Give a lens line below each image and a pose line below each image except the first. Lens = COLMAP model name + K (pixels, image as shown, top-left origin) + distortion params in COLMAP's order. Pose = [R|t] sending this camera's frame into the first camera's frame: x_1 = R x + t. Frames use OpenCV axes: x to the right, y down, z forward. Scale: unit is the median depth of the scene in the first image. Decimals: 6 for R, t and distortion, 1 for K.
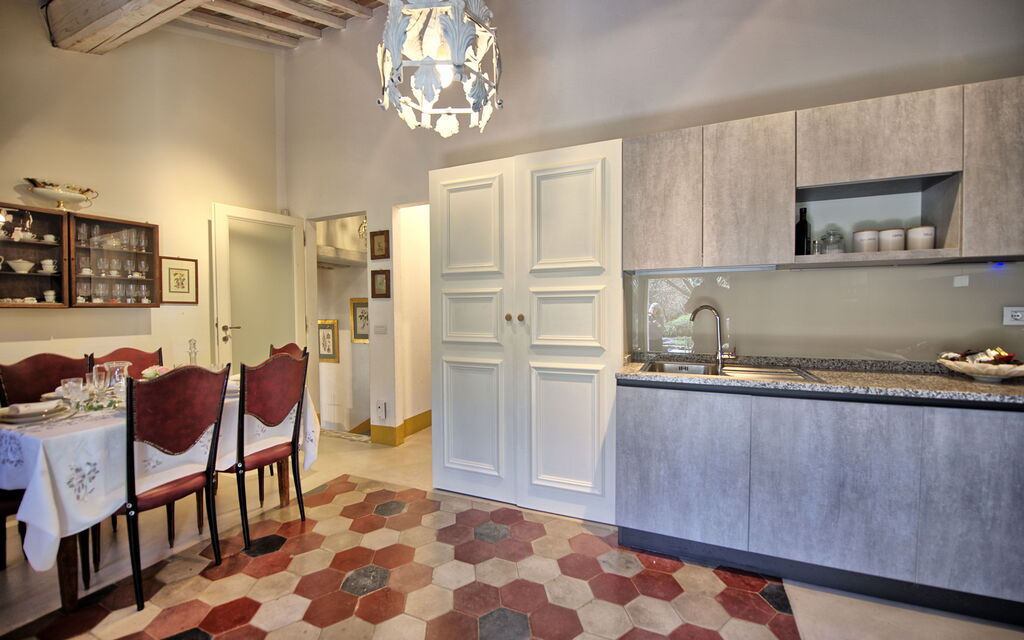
lens RADIAL K [[451.1, 0, 532.3], [0, 451.1, 320.7], [0, 0, 1]] dist [0.001483, -0.006405]
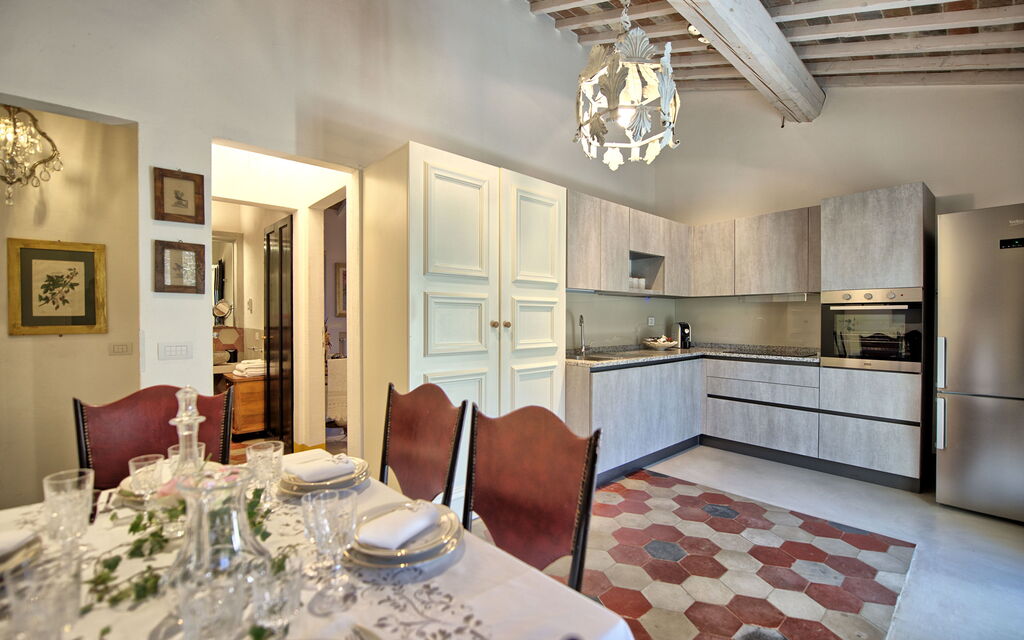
lens RADIAL K [[451.1, 0, 532.3], [0, 451.1, 320.7], [0, 0, 1]] dist [0.001483, -0.006405]
pose [[0.360137, 0.002919, 0.932895, -1.077270], [0.021156, 0.999712, -0.011295, -0.002231], [-0.932660, 0.023804, 0.359972, 0.630292]]
